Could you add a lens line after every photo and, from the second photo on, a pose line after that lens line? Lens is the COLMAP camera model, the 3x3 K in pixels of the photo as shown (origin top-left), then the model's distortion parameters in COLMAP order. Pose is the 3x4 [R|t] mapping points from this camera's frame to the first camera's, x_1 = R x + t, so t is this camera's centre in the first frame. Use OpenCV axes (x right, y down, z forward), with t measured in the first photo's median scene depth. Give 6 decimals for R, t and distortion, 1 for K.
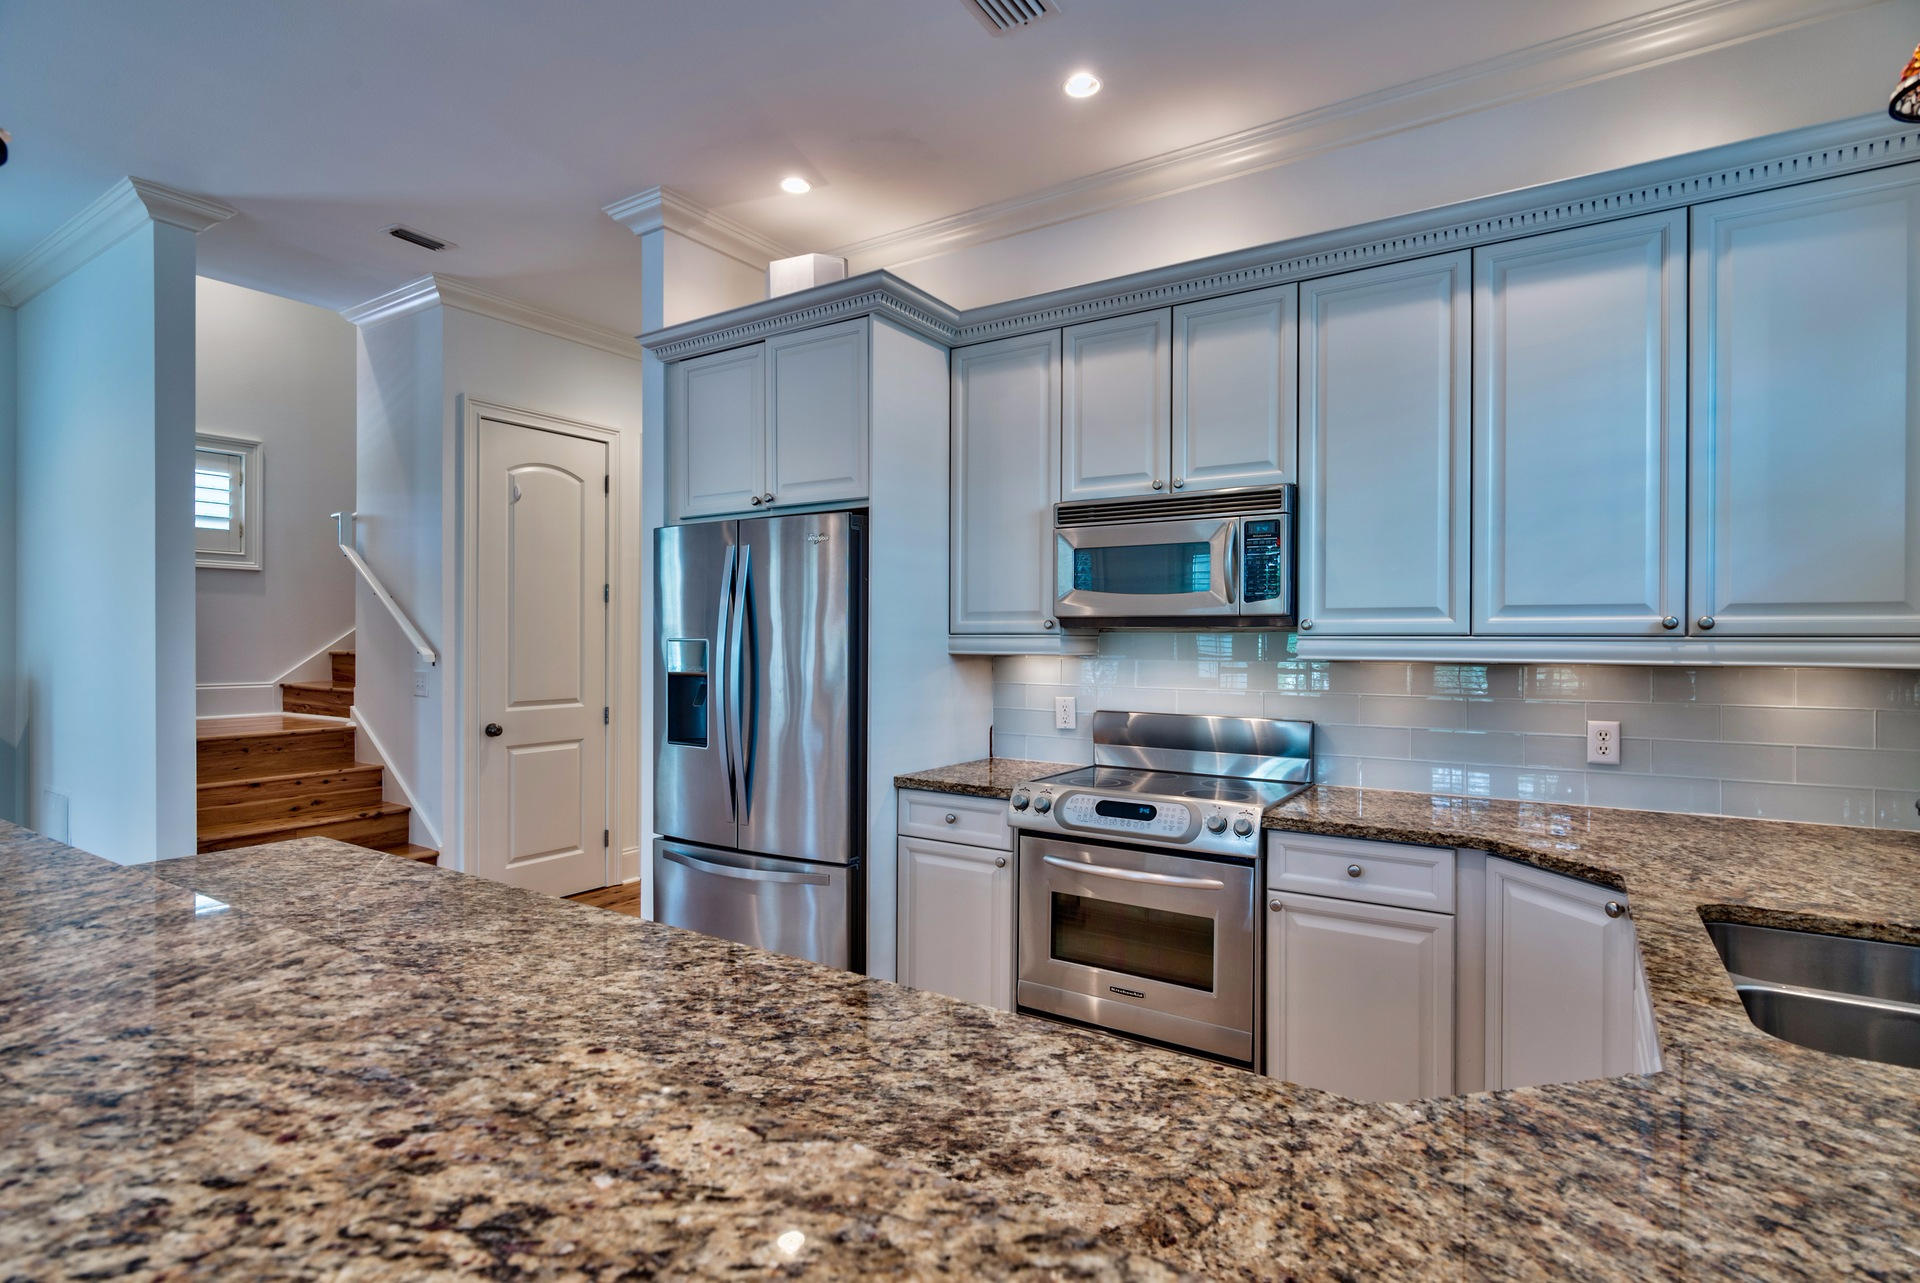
lens RADIAL K [[934.8, 0, 917.3], [0, 934.8, 649.8], [0, 0, 1]] dist [-0.005080, -0.001343]
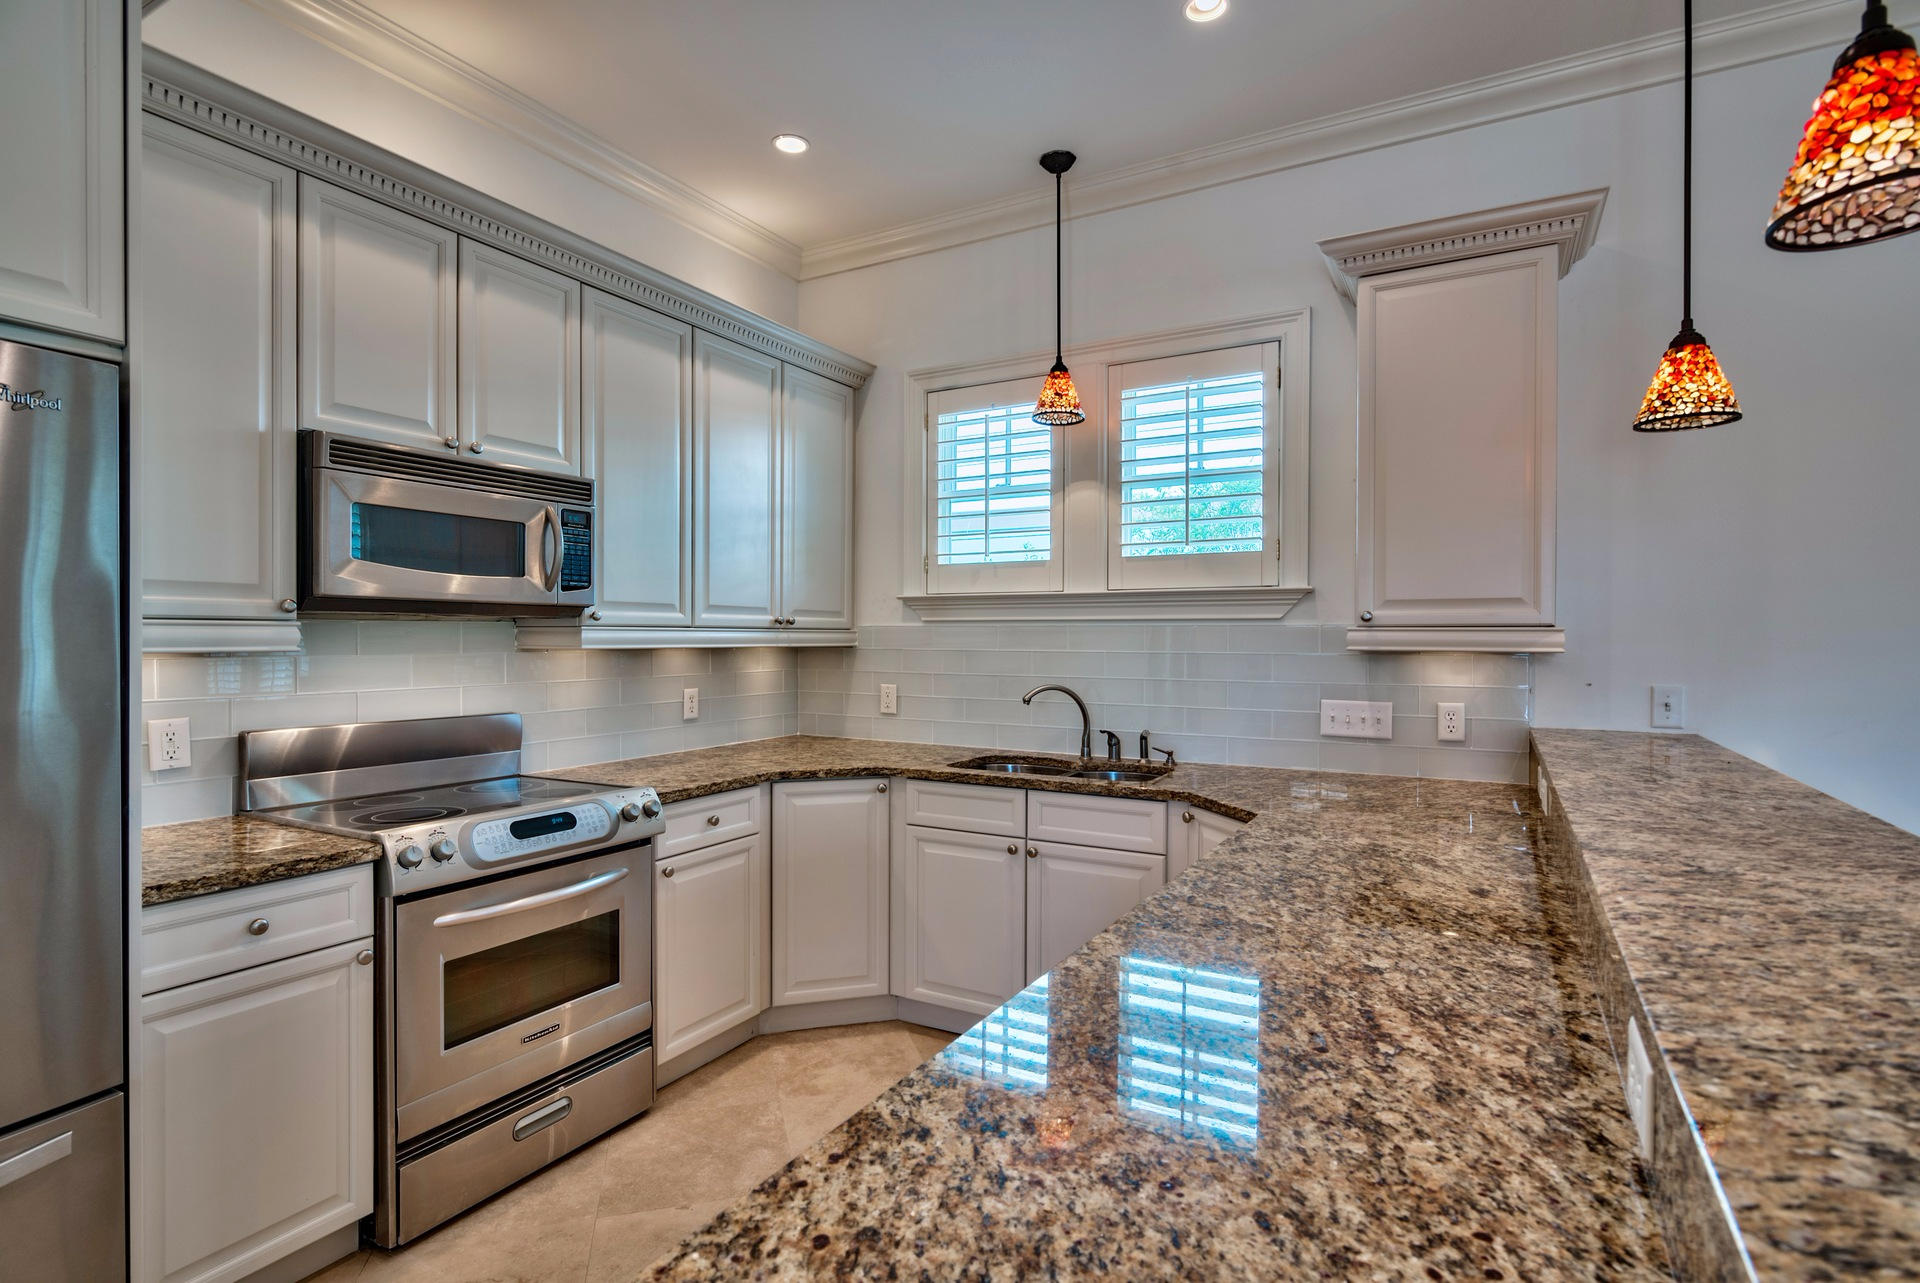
lens RADIAL K [[934.8, 0, 959.6], [0, 934.8, 651.7], [0, 0, 1]] dist [-0.005080, -0.001343]
pose [[-0.074053, -0.019912, 0.997056, -0.713535], [0.006989, 0.999766, 0.020486, -0.005186], [-0.997230, 0.008485, -0.073896, 0.719408]]
